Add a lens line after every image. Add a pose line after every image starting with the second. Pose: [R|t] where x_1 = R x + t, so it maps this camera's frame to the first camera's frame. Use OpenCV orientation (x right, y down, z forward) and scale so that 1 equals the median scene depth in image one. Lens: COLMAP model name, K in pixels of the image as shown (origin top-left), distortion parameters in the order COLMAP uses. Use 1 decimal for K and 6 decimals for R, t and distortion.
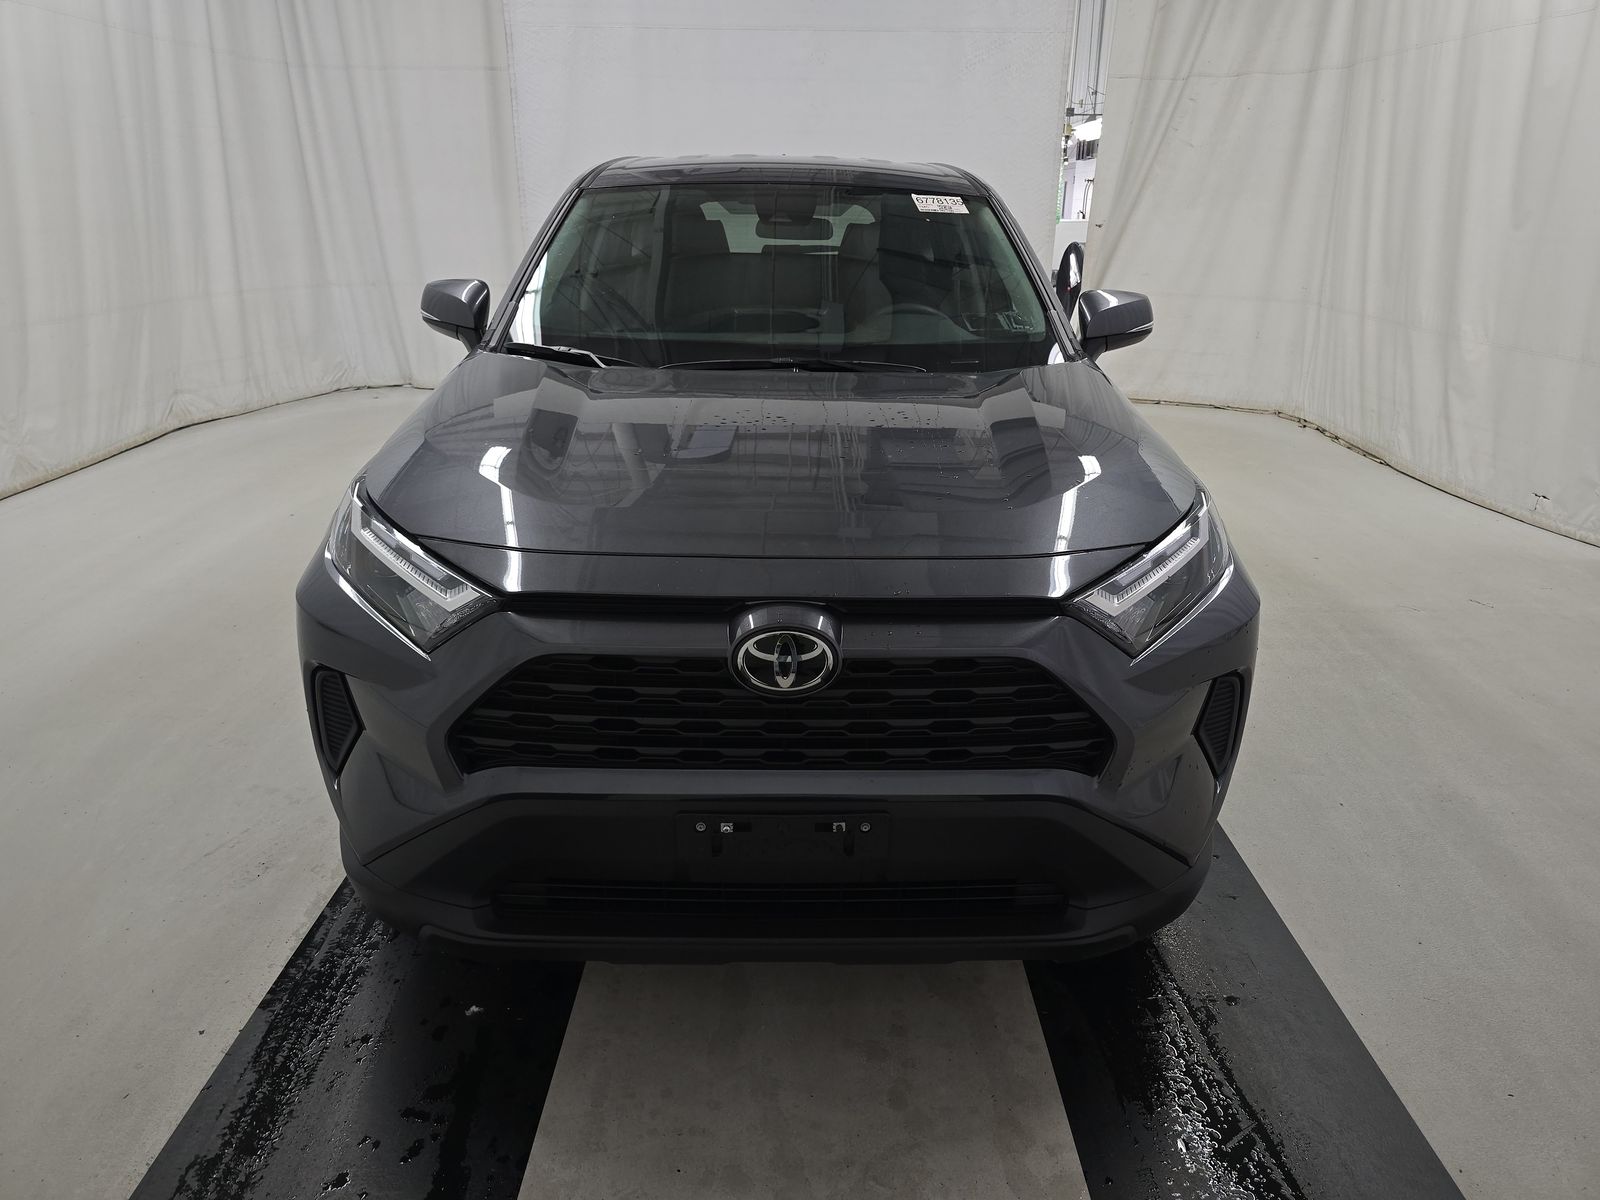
lens RADIAL K [[1072.5, 0, 775.4], [0, 1072.5, 602.0], [0, 0, 1]] dist [0.051660, -0.043886]
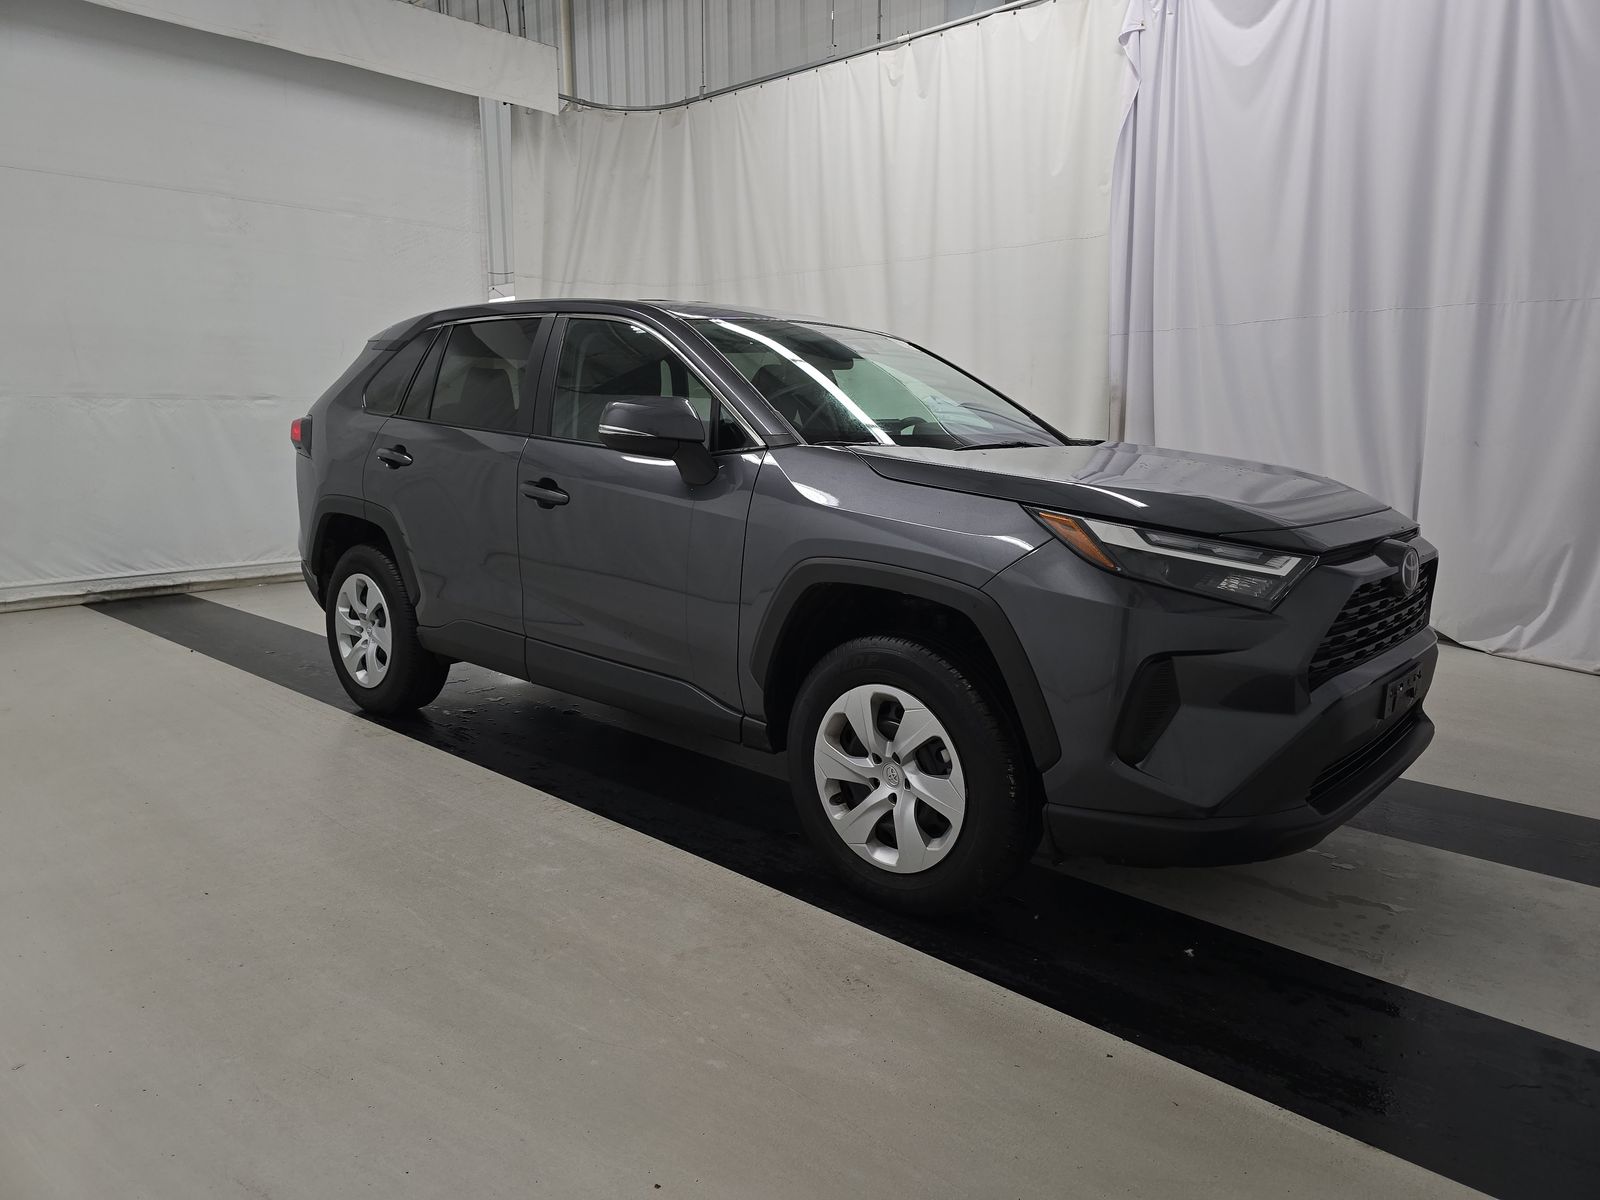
lens RADIAL K [[1080.0, 0, 809.7], [0, 1080.0, 602.2], [0, 0, 1]] dist [0.054148, -0.058470]
pose [[0.672343, -0.131221, 0.728516, -0.842704], [0.259159, 0.963603, -0.065612, -0.011539], [-0.693391, 0.232915, 0.681879, 0.240323]]
